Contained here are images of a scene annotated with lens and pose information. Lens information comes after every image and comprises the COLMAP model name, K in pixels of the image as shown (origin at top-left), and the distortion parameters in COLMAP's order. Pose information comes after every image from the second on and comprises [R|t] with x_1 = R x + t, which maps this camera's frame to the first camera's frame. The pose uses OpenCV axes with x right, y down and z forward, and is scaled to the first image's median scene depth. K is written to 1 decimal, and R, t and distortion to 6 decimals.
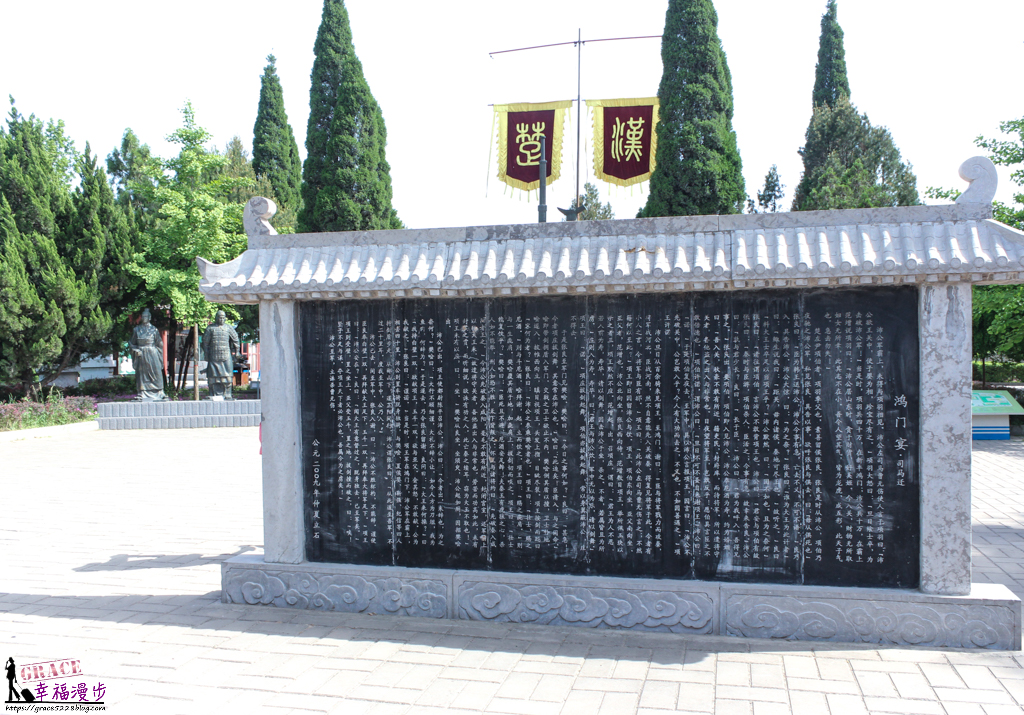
lens RADIAL K [[946.9, 0, 512.0], [0, 946.9, 357.5], [0, 0, 1]] dist [0.005576, 0.002555]
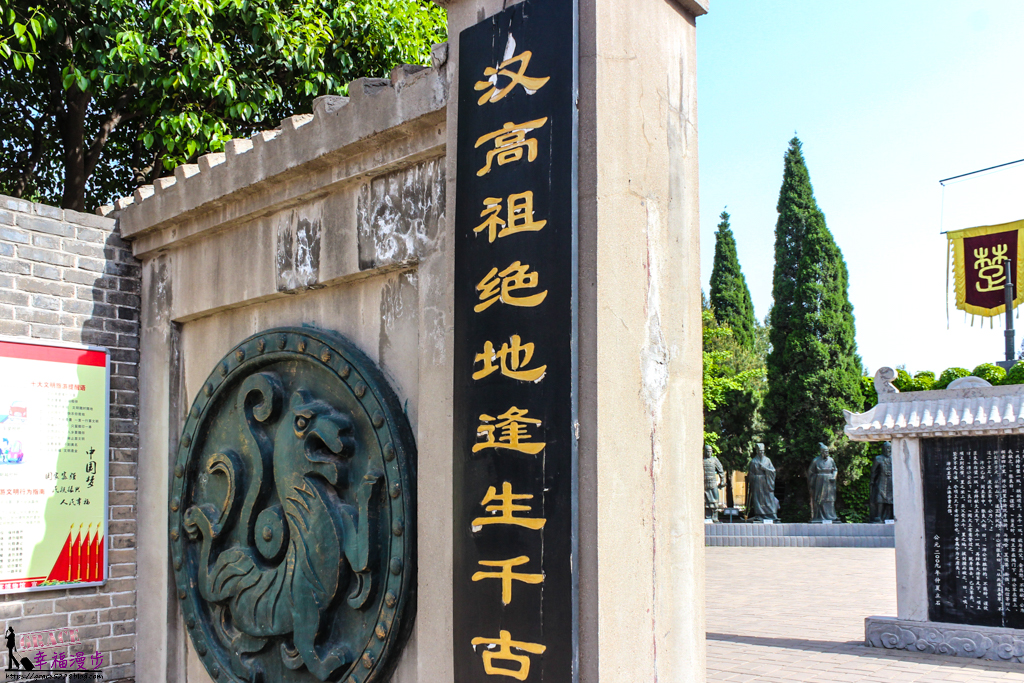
lens RADIAL K [[906.3, 0, 512.8], [0, 906.3, 439.1], [0, 0, 1]] dist [-0.011721, 0.013498]
pose [[0.895846, -0.020617, -0.443886, -0.172808], [-0.003709, 0.998541, -0.053864, 0.018430], [0.444349, 0.049900, 0.894463, -0.512501]]
